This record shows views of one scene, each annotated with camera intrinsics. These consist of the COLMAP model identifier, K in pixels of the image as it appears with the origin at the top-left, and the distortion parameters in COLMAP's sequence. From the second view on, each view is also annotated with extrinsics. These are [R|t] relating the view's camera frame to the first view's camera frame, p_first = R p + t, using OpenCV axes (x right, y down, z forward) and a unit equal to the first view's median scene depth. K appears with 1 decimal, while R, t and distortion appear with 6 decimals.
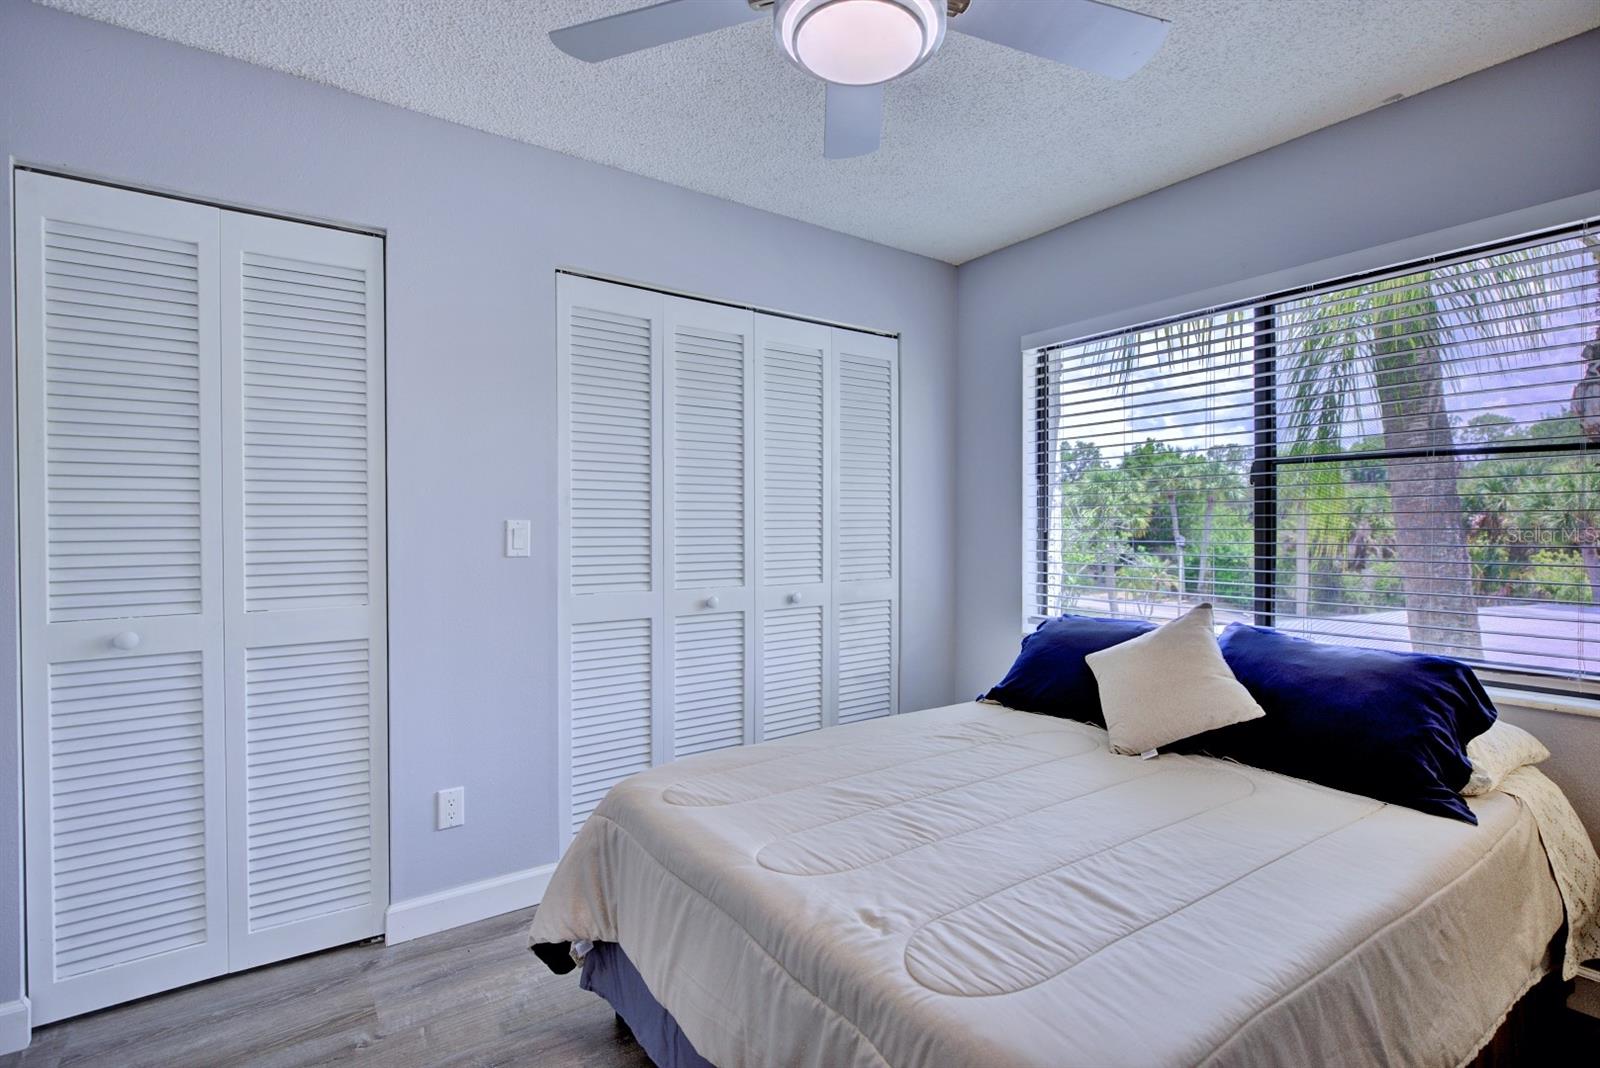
lens RADIAL K [[761.1, 0, 793.4], [0, 761.1, 534.9], [0, 0, 1]] dist [-0.000213, -0.000355]
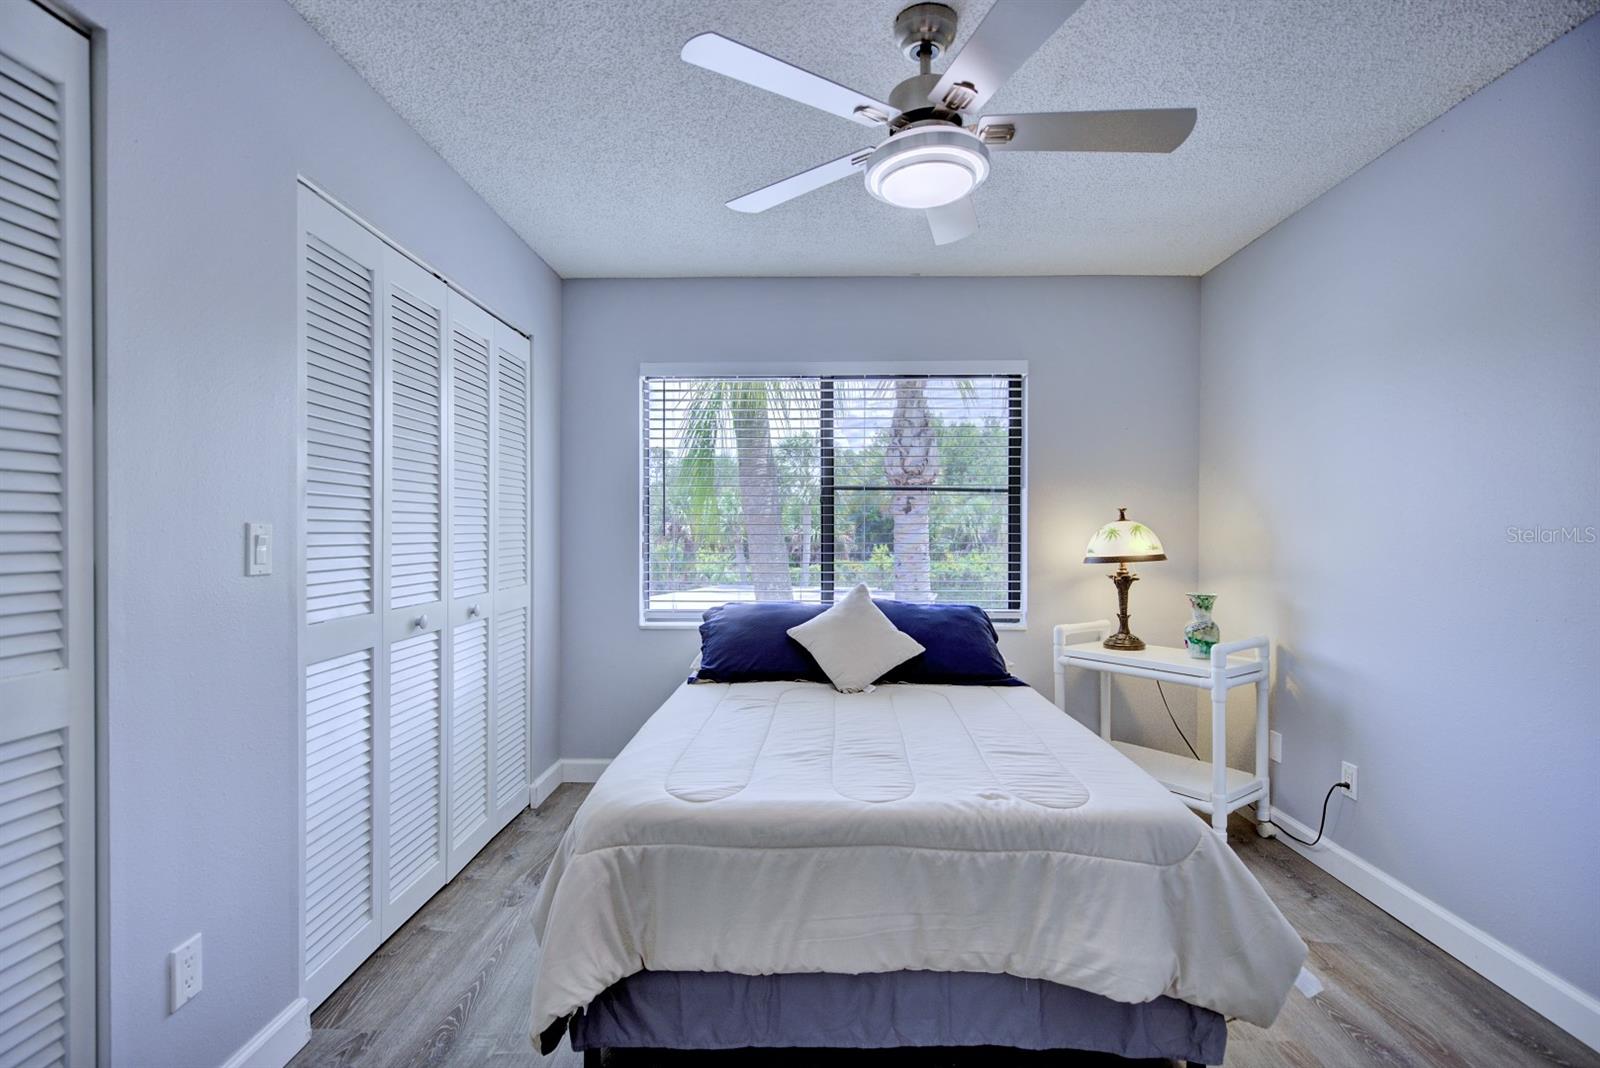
lens RADIAL K [[755.5, 0, 797.3], [0, 755.5, 535.5], [0, 0, 1]] dist [-0.005237, -0.000597]
pose [[0.593301, -0.002863, 0.804976, -0.692263], [0.004749, 0.999989, 0.000056, -0.006274], [-0.804967, 0.003789, 0.593308, 0.220706]]
